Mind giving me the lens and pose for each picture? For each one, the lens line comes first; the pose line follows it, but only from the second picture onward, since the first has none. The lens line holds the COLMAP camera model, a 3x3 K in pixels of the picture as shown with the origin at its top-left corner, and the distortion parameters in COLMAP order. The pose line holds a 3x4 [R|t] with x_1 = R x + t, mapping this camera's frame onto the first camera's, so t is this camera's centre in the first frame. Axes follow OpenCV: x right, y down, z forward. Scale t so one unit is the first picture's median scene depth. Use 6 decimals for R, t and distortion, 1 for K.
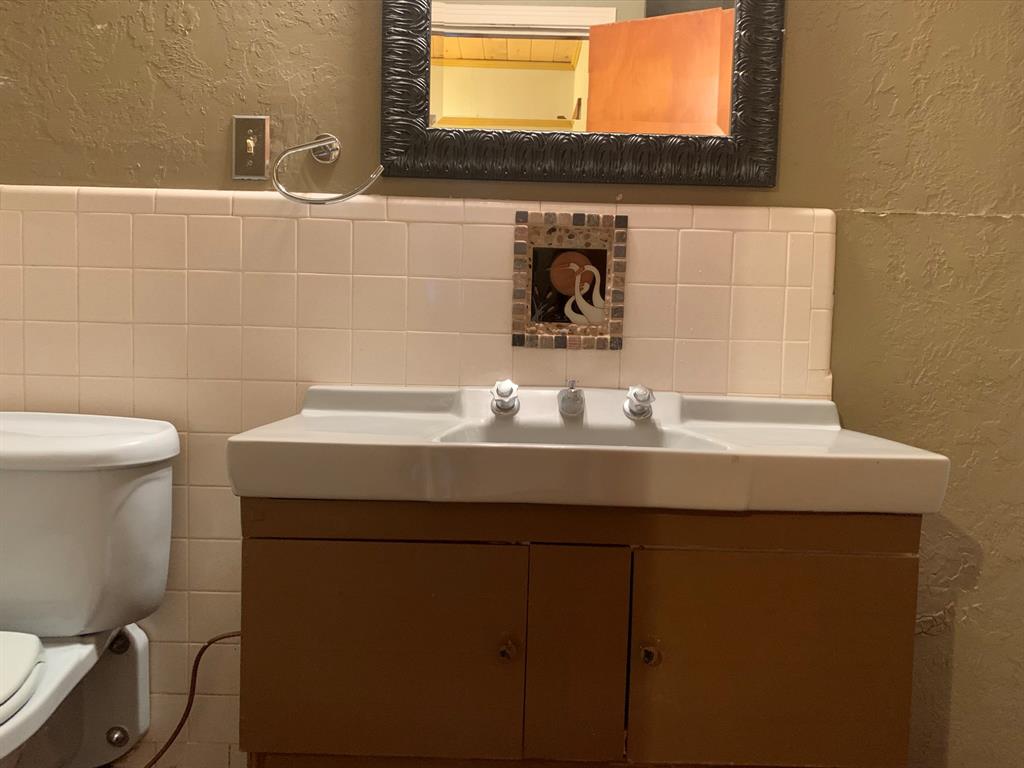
lens RADIAL K [[874.7, 0, 492.8], [0, 874.7, 402.4], [0, 0, 1]] dist [0.057233, -0.185403]
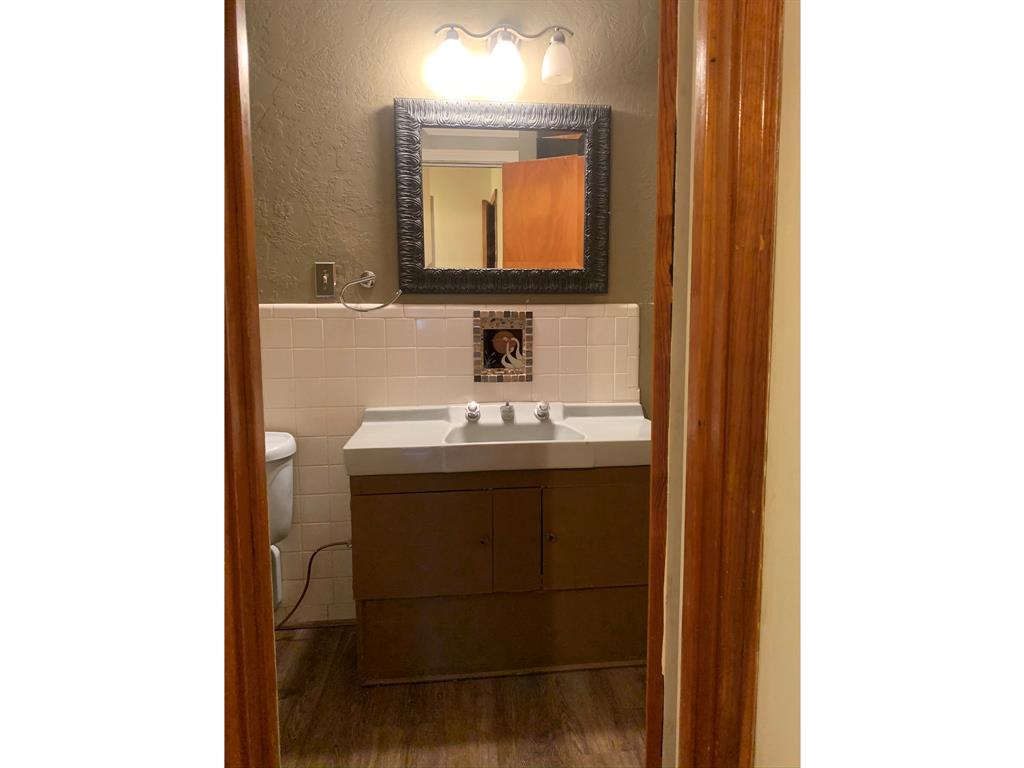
lens RADIAL K [[782.8, 0, 517.9], [0, 782.8, 380.9], [0, 0, 1]] dist [0.013239, 0.003588]
pose [[0.990080, -0.048502, 0.131868, -0.106999], [0.040016, 0.996999, 0.066264, -0.175358], [-0.134687, -0.060330, 0.989050, -0.672219]]
